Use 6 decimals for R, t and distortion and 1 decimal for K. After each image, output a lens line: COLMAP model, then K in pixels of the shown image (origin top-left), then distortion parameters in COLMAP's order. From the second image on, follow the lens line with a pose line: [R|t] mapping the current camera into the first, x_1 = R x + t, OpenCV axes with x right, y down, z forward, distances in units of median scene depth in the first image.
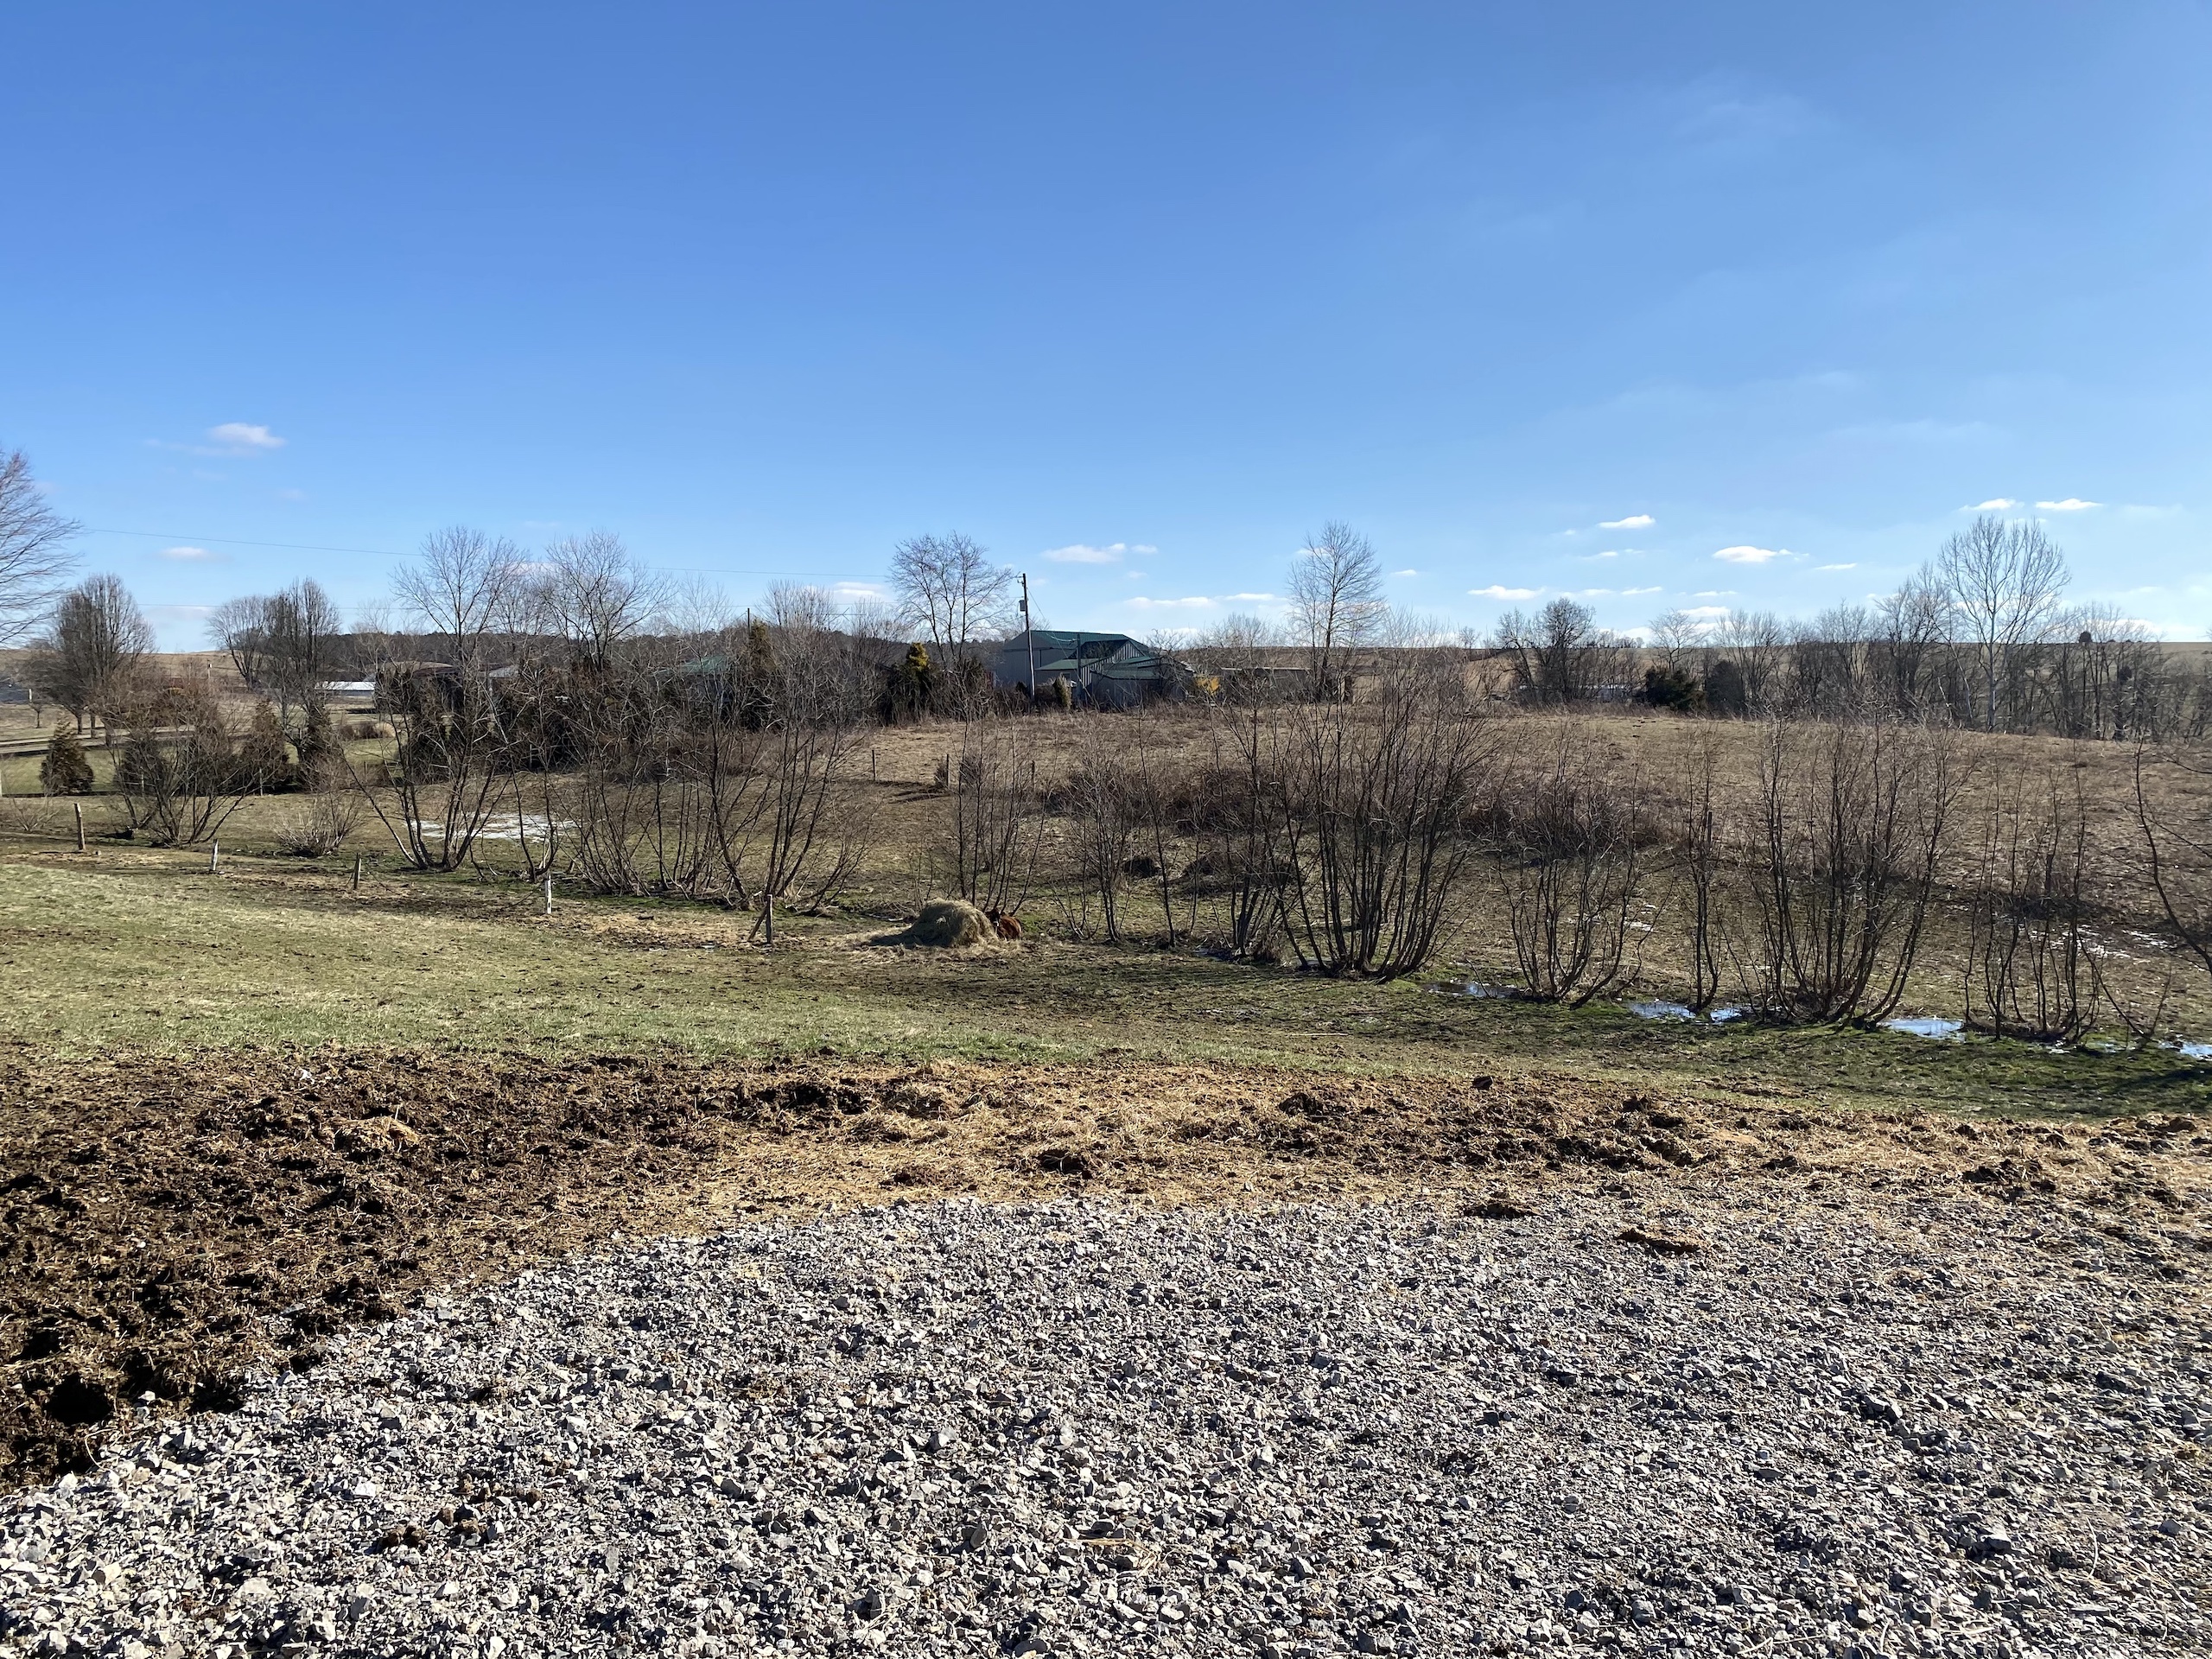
lens RADIAL K [[1680.2, 0, 1092.6], [0, 1680.2, 809.2], [0, 0, 1]] dist [0.005587, -0.012169]
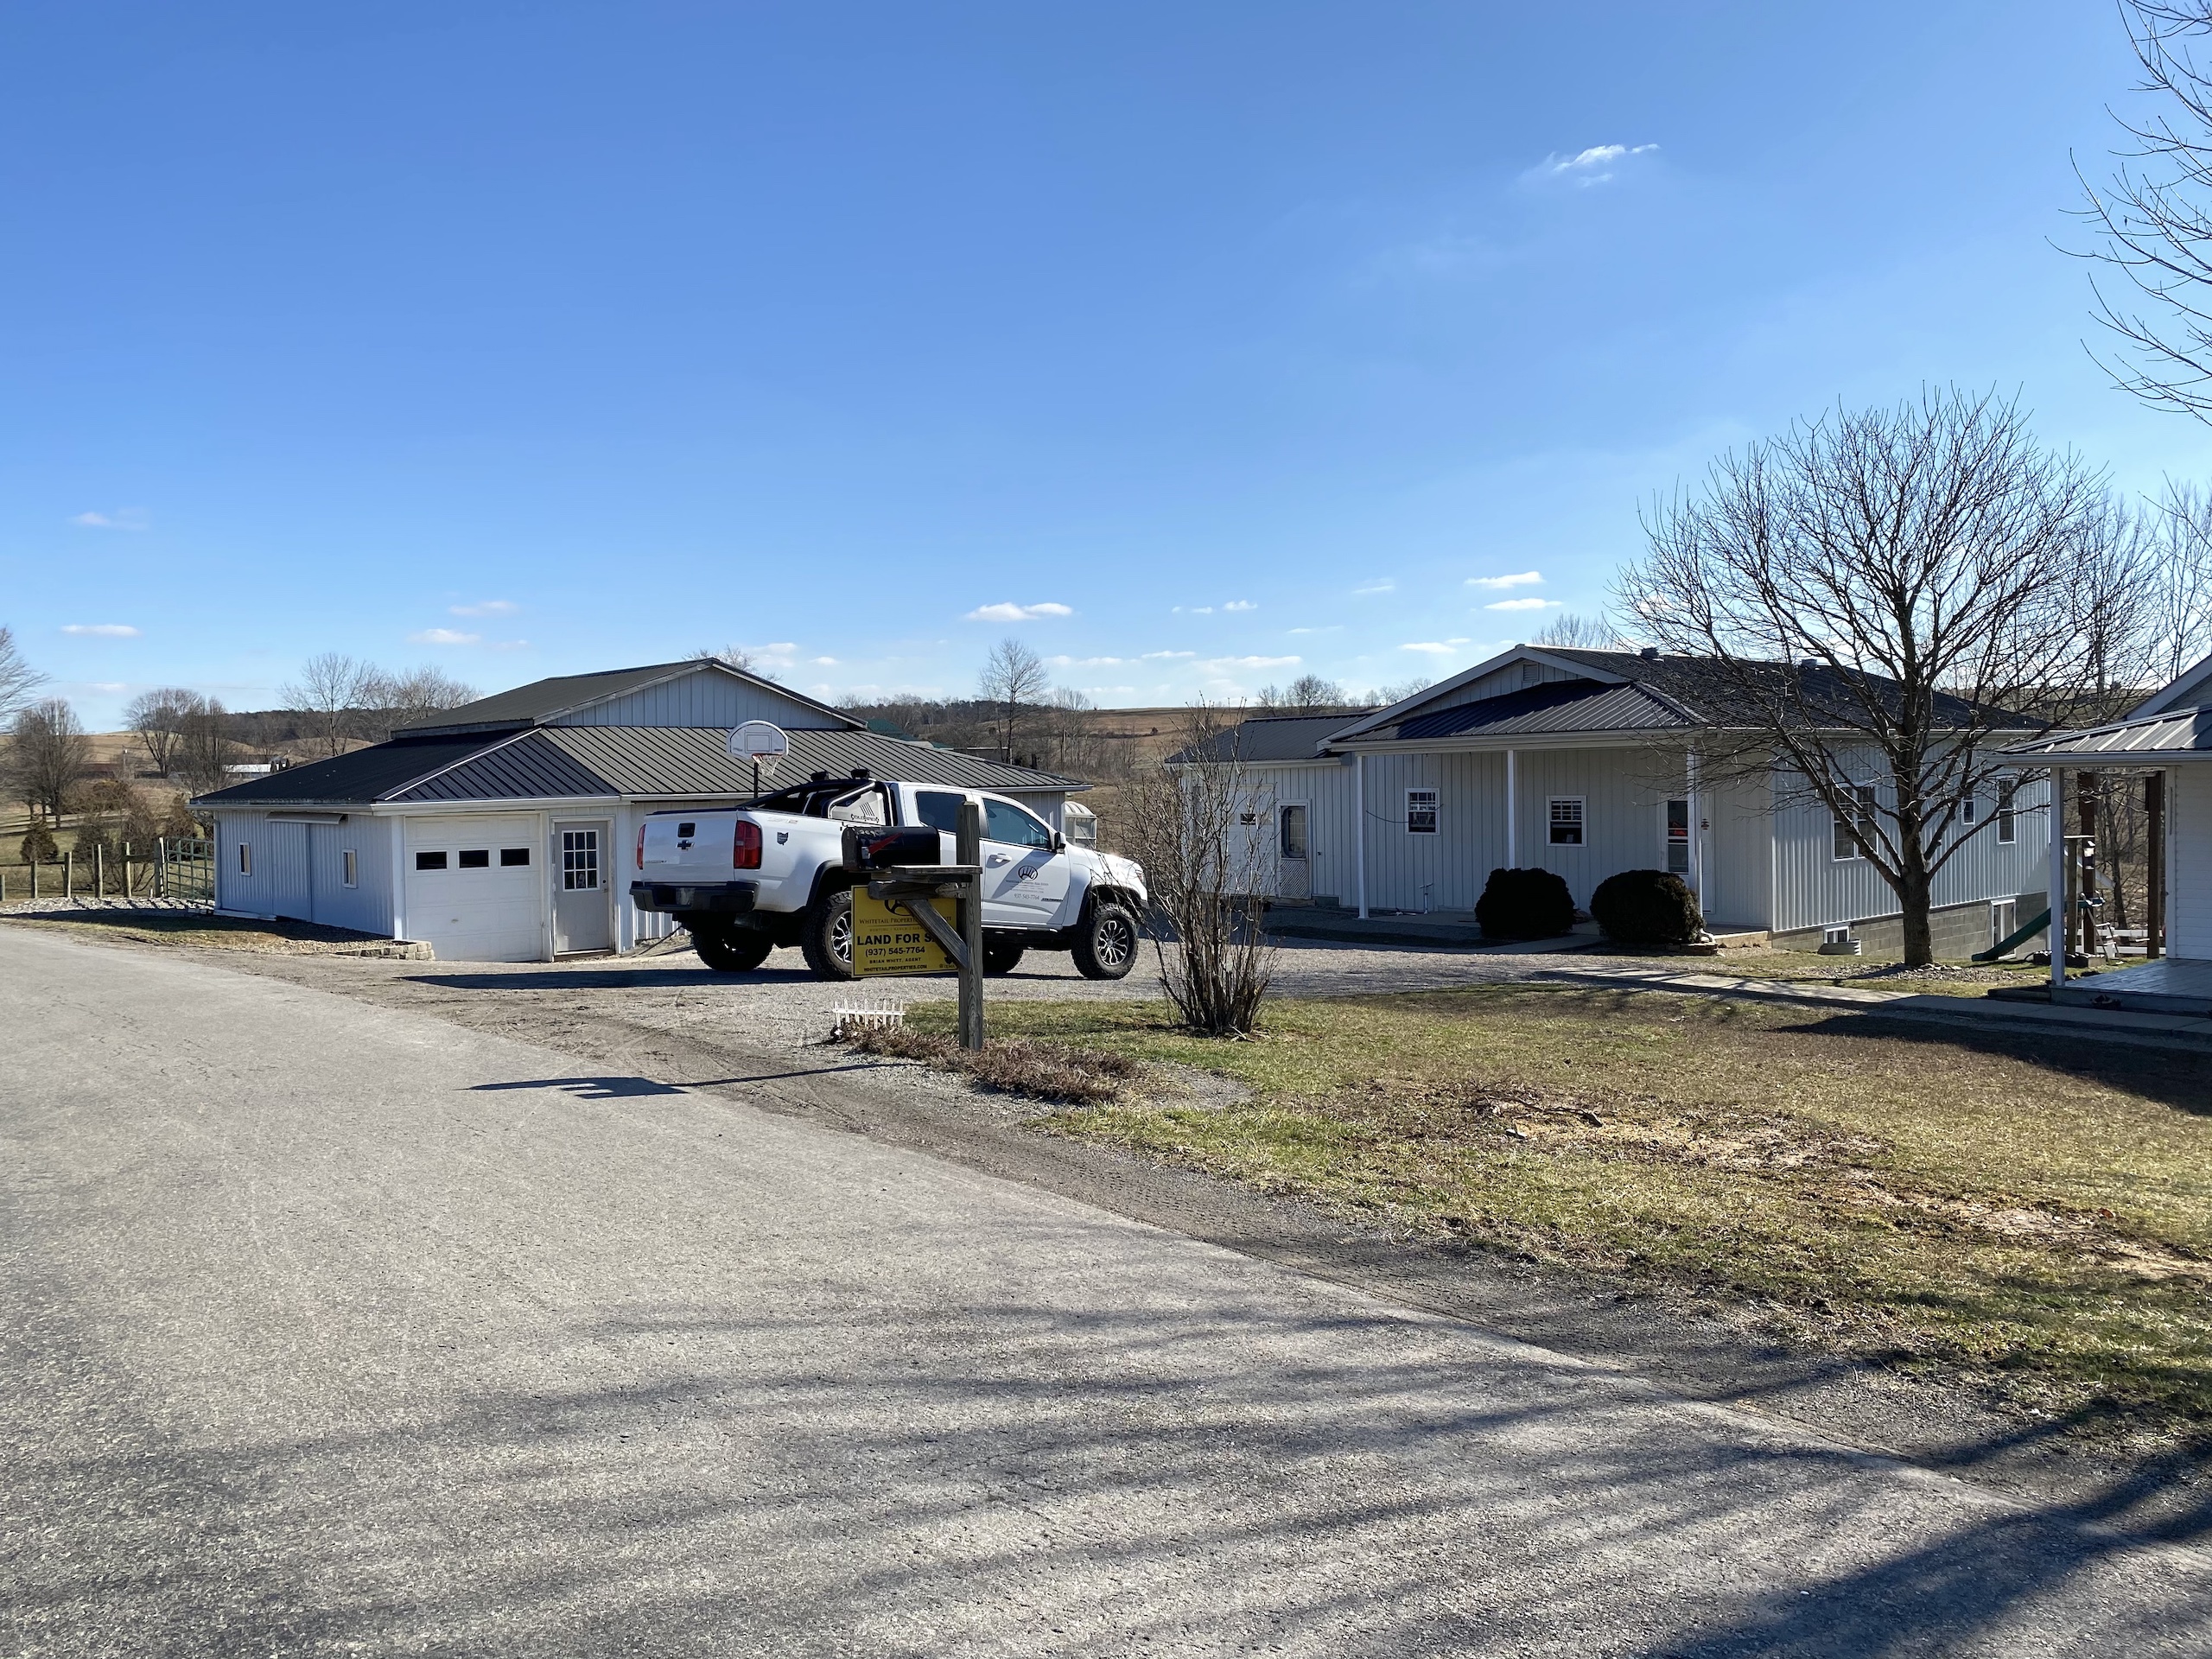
lens RADIAL K [[1680.2, 0, 1115.8], [0, 1680.2, 816.4], [0, 0, 1]] dist [0.005587, -0.012169]
pose [[0.998400, -0.019953, 0.052906, 0.205357], [0.021461, 0.999375, -0.028098, 0.010152], [-0.052313, 0.029189, 0.998204, -0.425893]]
